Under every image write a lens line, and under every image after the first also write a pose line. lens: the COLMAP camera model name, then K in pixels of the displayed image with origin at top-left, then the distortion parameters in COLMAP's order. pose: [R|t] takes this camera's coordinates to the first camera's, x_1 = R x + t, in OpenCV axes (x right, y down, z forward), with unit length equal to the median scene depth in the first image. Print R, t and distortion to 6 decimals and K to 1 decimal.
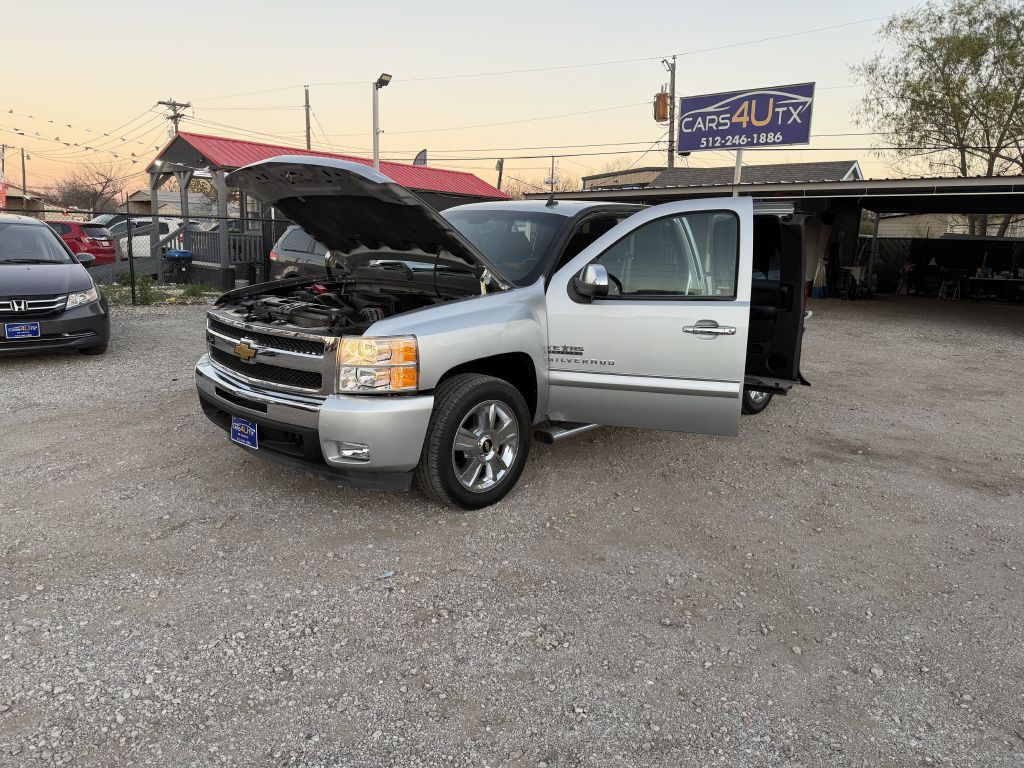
lens RADIAL K [[729.7, 0, 507.5], [0, 729.7, 381.8], [0, 0, 1]] dist [0.039776, -0.052072]
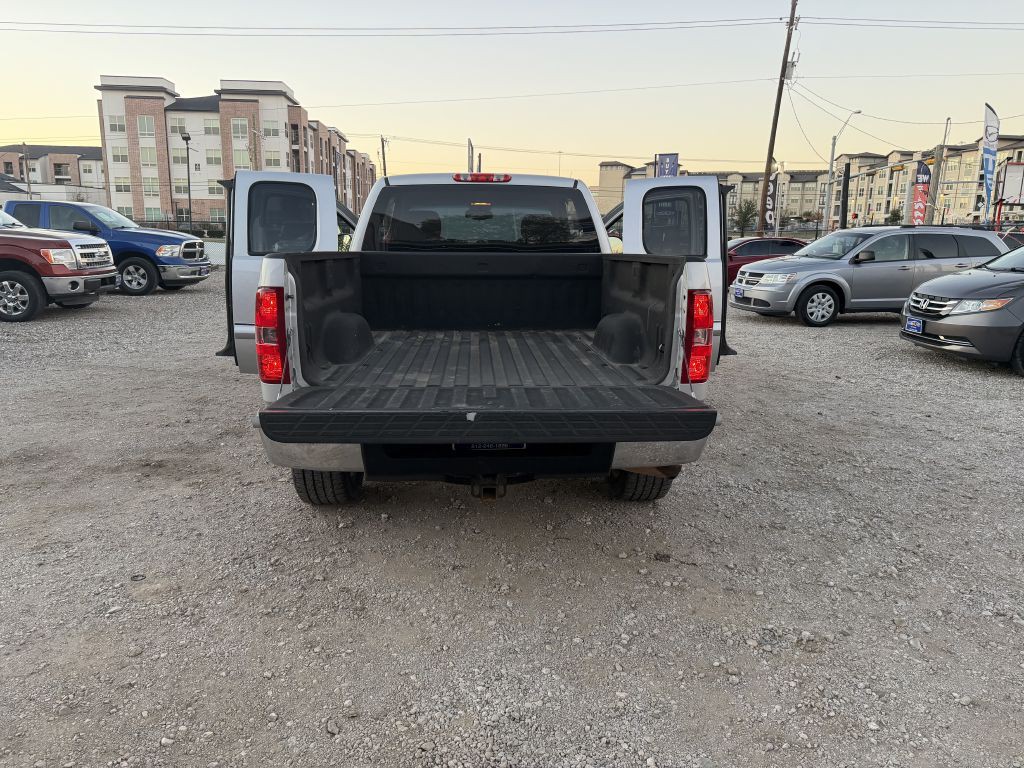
lens RADIAL K [[714.1, 0, 509.9], [0, 714.1, 382.6], [0, 0, 1]] dist [0.035861, -0.040762]
pose [[-0.695248, 0.110495, -0.710226, 0.405472], [-0.171237, 0.934200, 0.312966, -0.162872], [0.698074, 0.339206, -0.630580, 0.929742]]
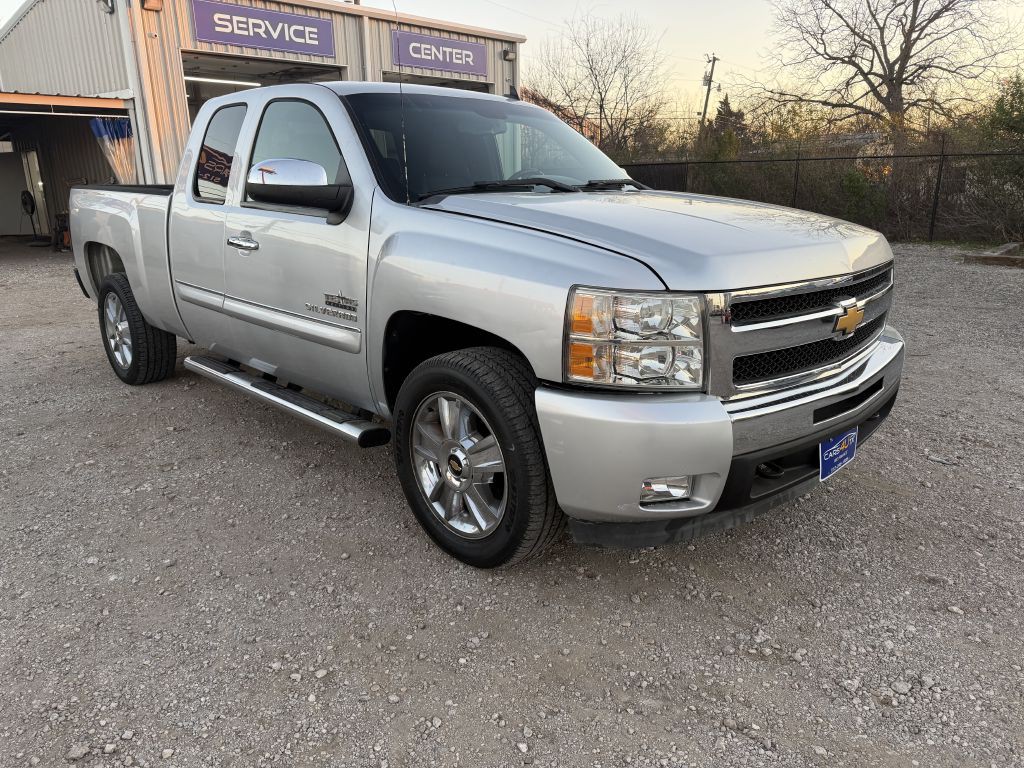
lens RADIAL K [[730.9, 0, 512.0], [0, 730.9, 384.0], [0, 0, 1]] dist [-0.001637, 0.000074]
pose [[0.043311, -0.294638, 0.954627, -0.365979], [0.206272, 0.937573, 0.280016, -0.083584], [-0.977536, 0.184785, 0.101383, 0.462373]]
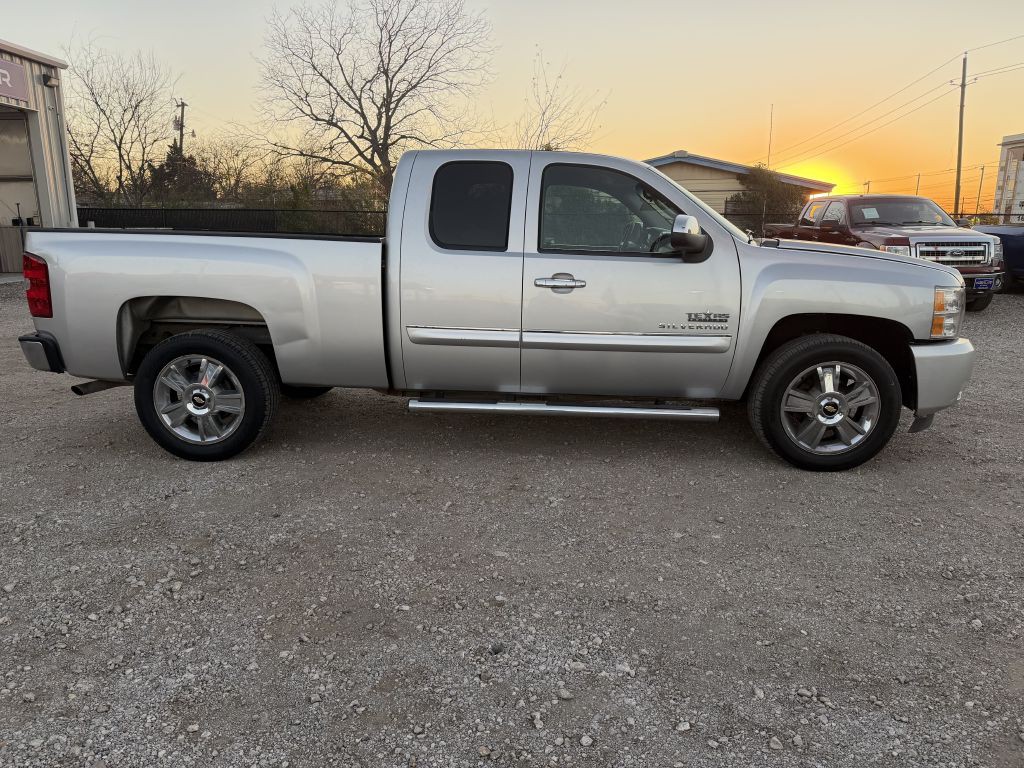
lens RADIAL K [[727.2, 0, 505.5], [0, 727.2, 385.1], [0, 0, 1]] dist [0.003787, -0.005207]
pose [[-0.649851, -0.194307, 0.734805, -0.314557], [0.123897, 0.926758, 0.354639, -0.163776], [-0.749895, 0.321503, -0.578181, 0.857080]]
